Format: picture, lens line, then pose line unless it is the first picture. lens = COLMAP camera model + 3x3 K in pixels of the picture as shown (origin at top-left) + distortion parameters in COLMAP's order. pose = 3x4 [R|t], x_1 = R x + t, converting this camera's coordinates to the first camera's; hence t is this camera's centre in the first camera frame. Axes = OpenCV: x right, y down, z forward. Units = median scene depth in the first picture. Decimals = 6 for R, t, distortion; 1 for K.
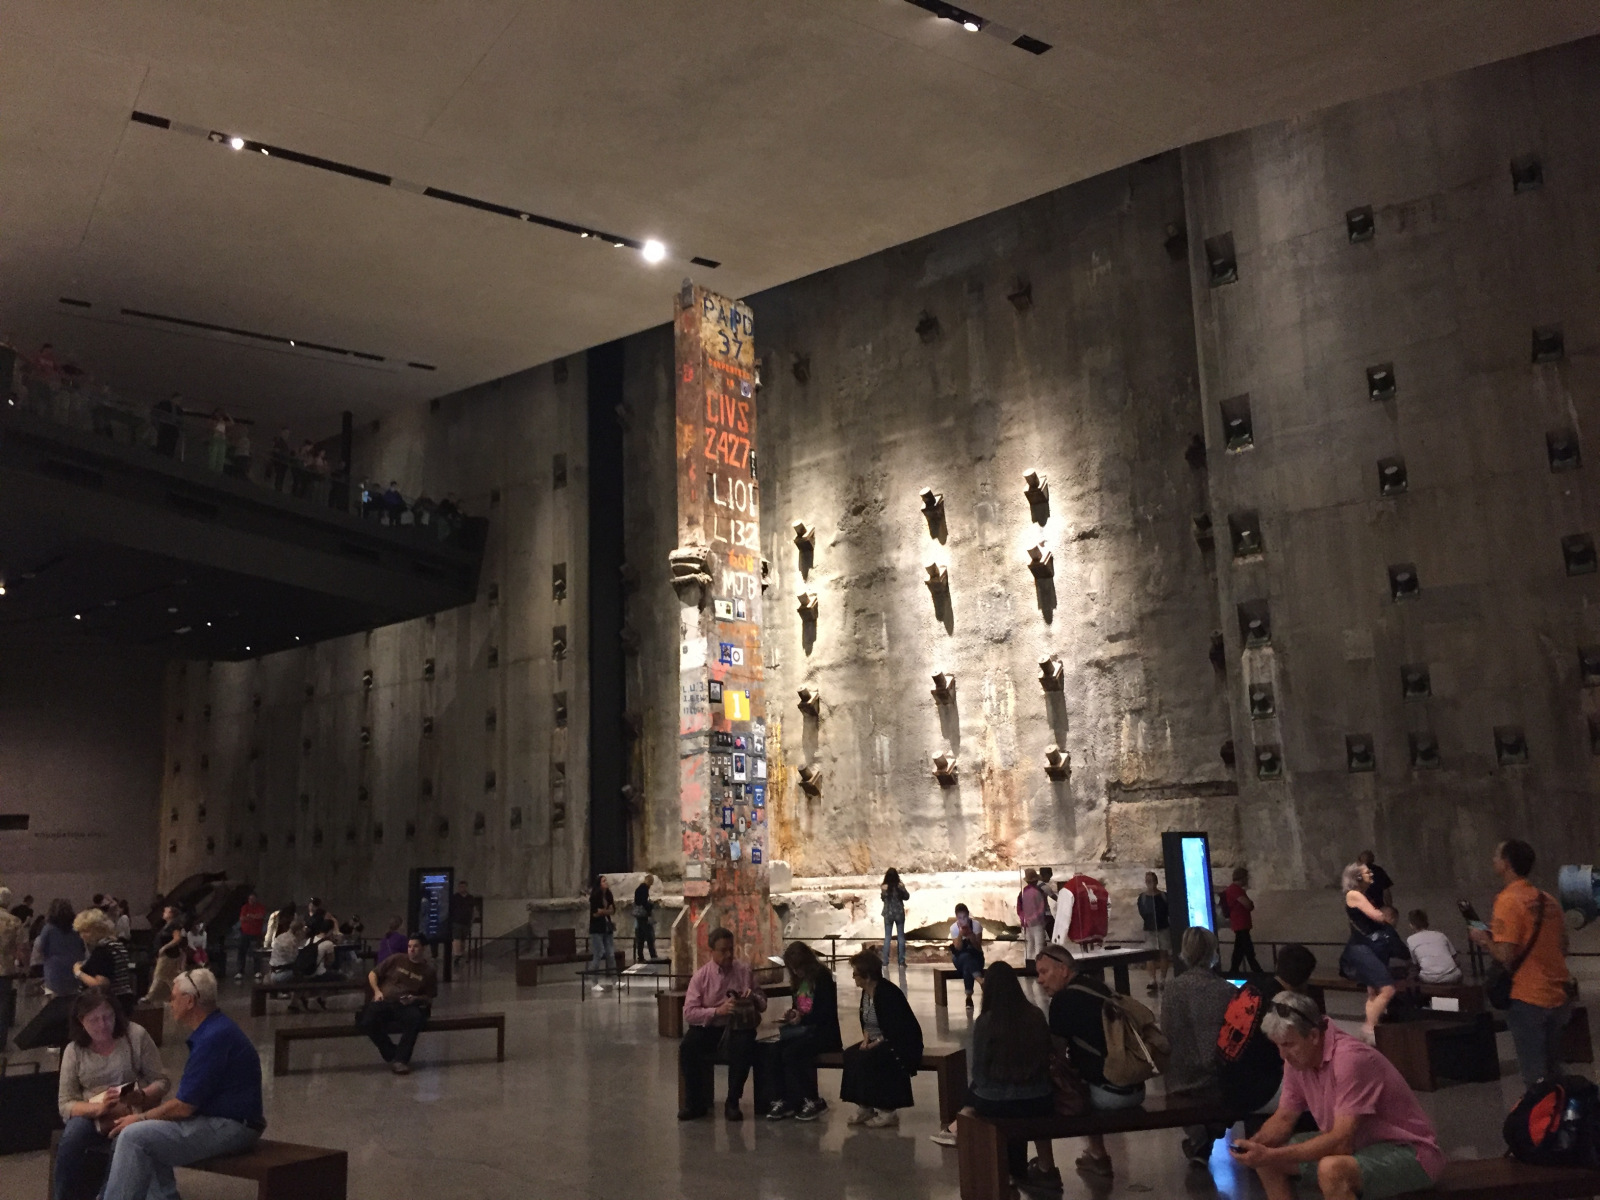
lens RADIAL K [[1348.9, 0, 802.9], [0, 1348.9, 599.6], [0, 0, 1]] dist [0.036983, 0.001068]
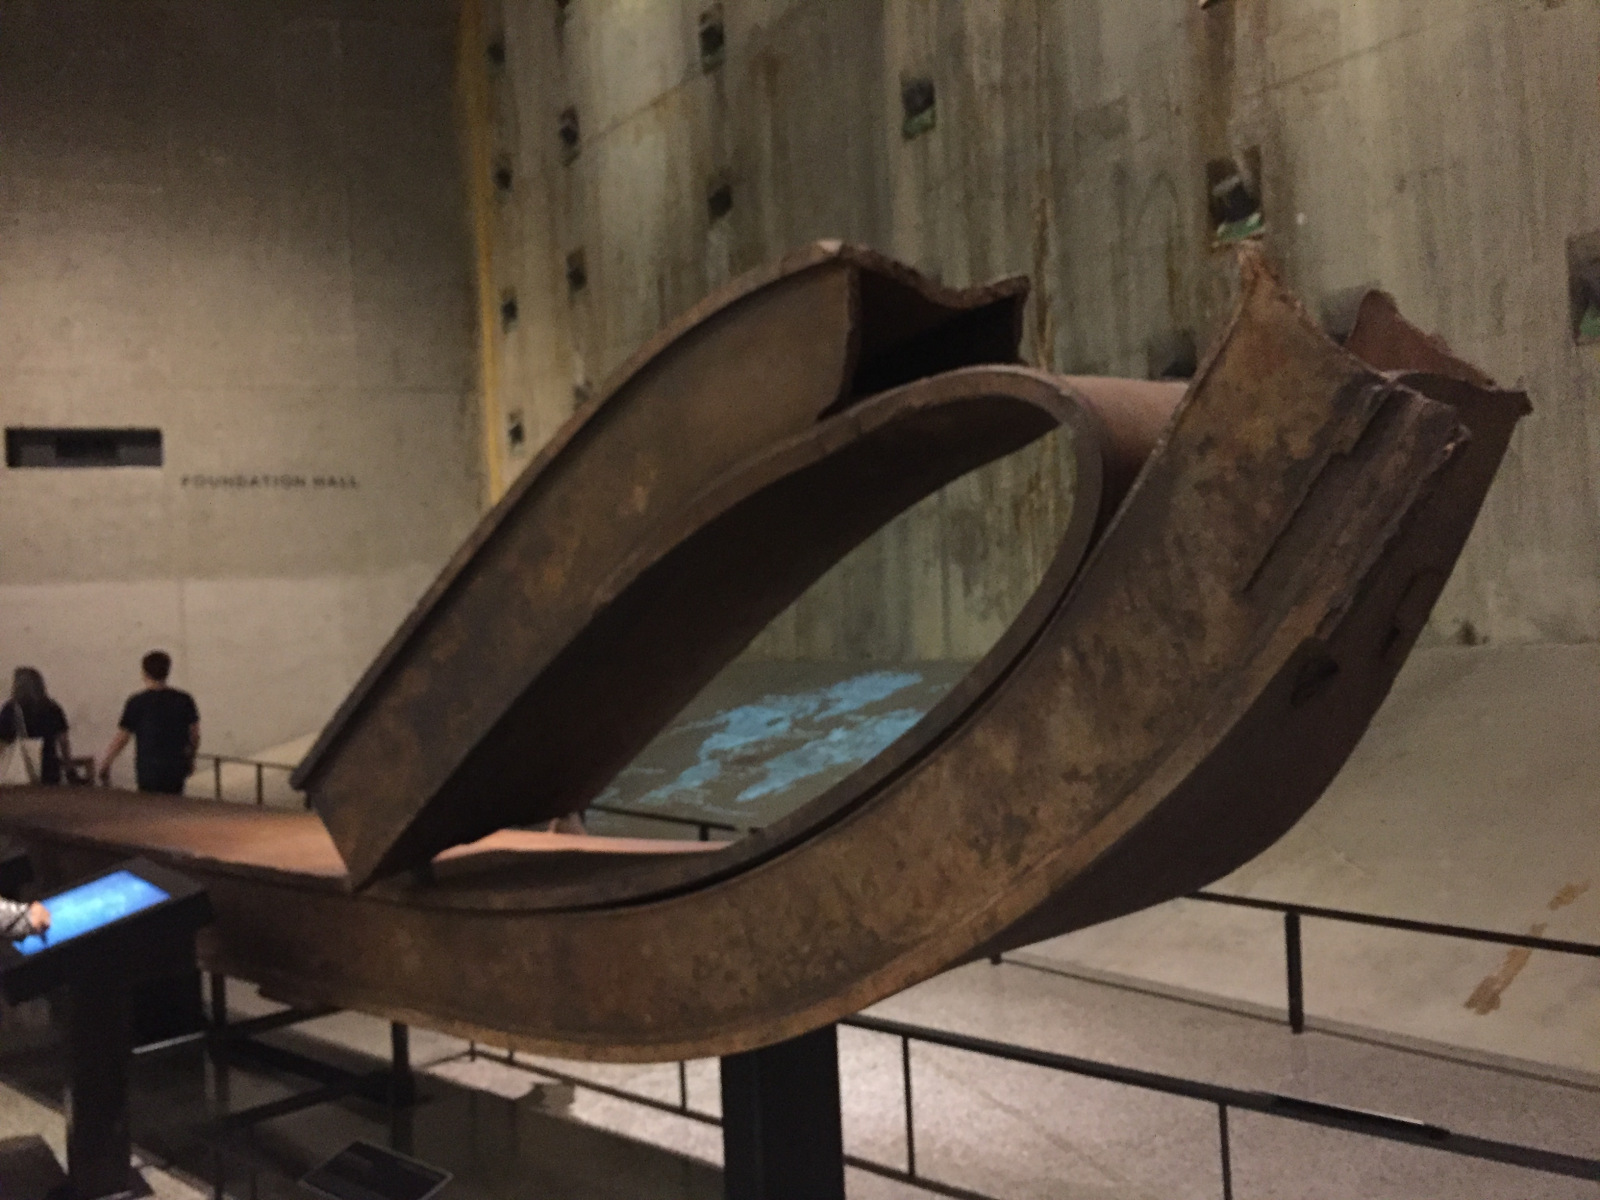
lens RADIAL K [[1348.9, 0, 799.5], [0, 1348.9, 602.7], [0, 0, 1]] dist [0.036983, 0.001068]
pose [[0.970506, -0.012556, -0.240751, -0.301891], [0.058897, 0.980731, 0.186275, 0.143189], [0.233773, -0.194960, 0.952544, 0.665638]]
